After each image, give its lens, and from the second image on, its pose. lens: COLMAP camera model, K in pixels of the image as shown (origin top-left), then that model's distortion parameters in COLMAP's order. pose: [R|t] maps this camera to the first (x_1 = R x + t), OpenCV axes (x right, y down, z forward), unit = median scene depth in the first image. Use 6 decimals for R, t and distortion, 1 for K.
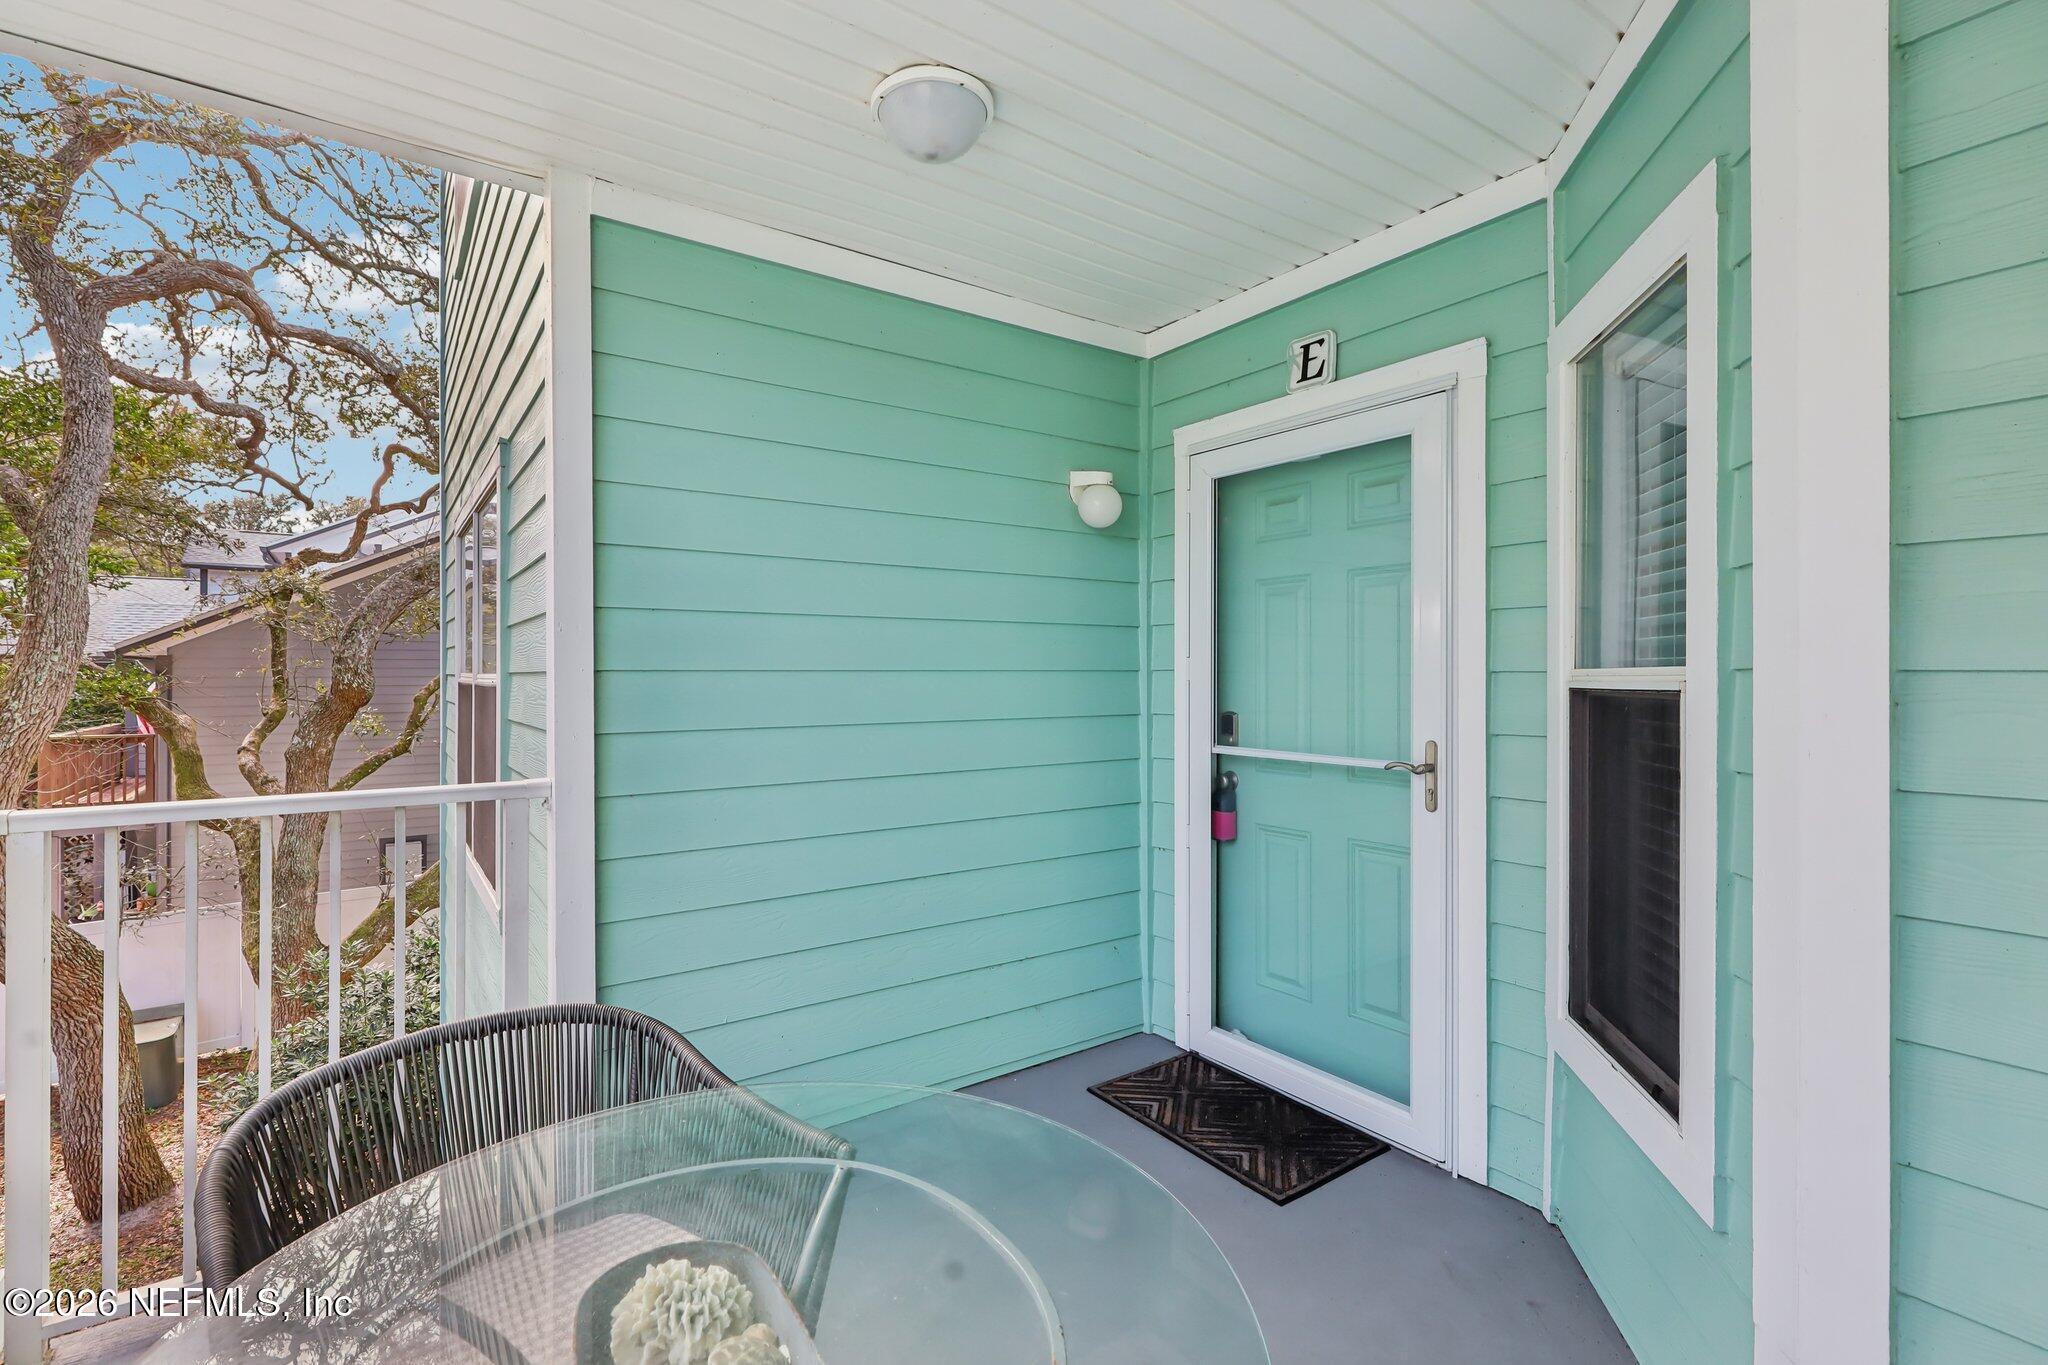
lens RADIAL K [[927.3, 0, 1016.0], [0, 927.3, 667.2], [0, 0, 1]] dist [0.001823, -0.001068]
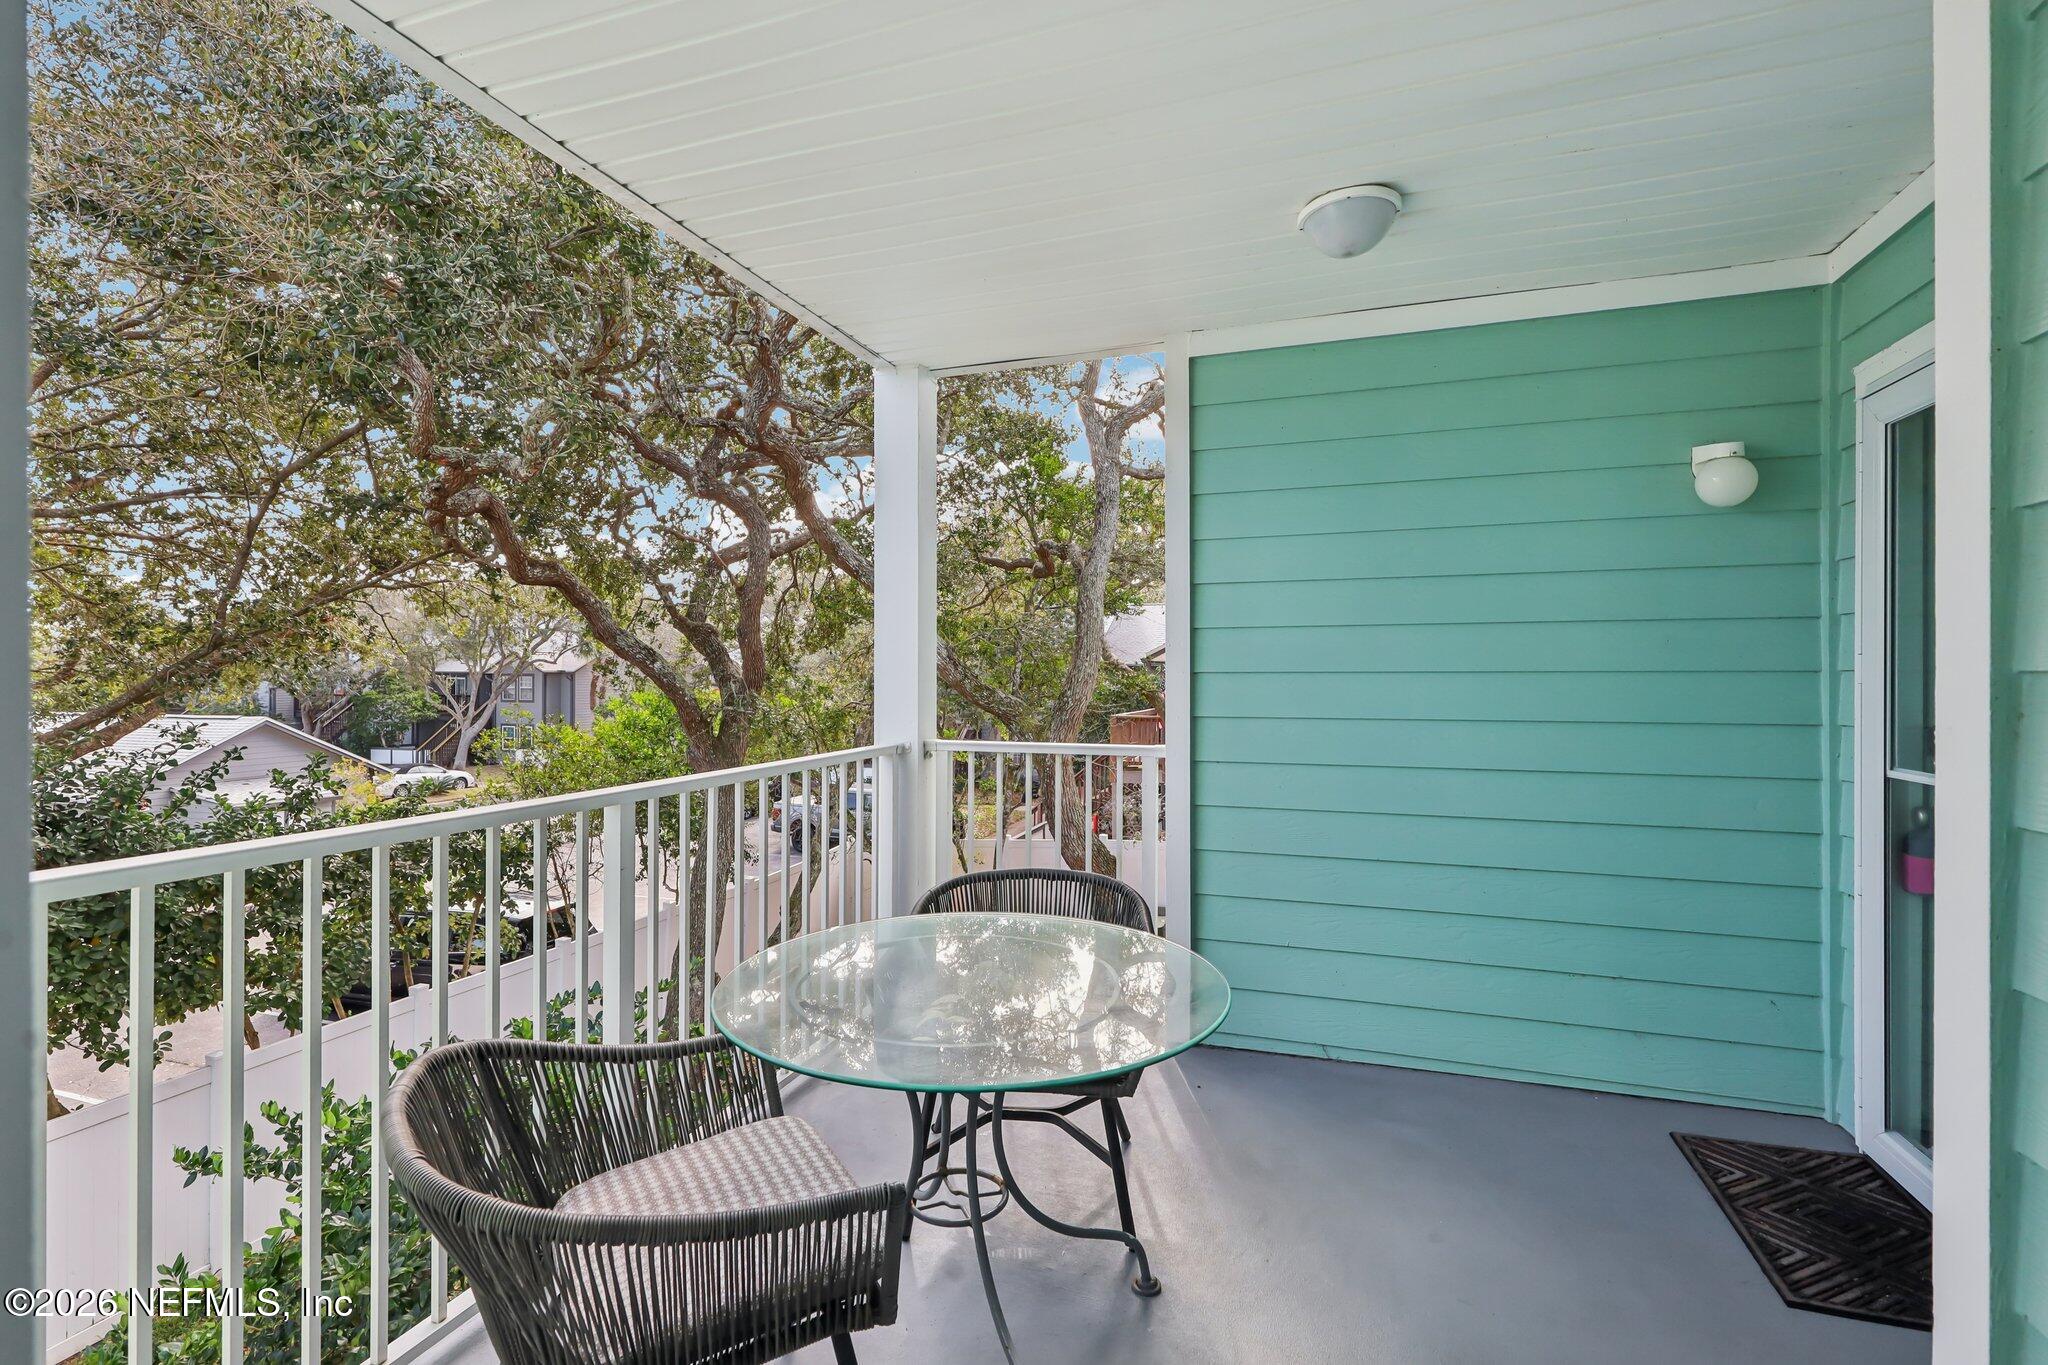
lens RADIAL K [[927.3, 0, 1016.0], [0, 927.3, 667.2], [0, 0, 1]] dist [0.001823, -0.001068]
pose [[0.585414, -0.005480, -0.810716, 0.411317], [0.004845, 0.999983, -0.003260, -0.001594], [0.810720, -0.002020, 0.585431, -0.047923]]
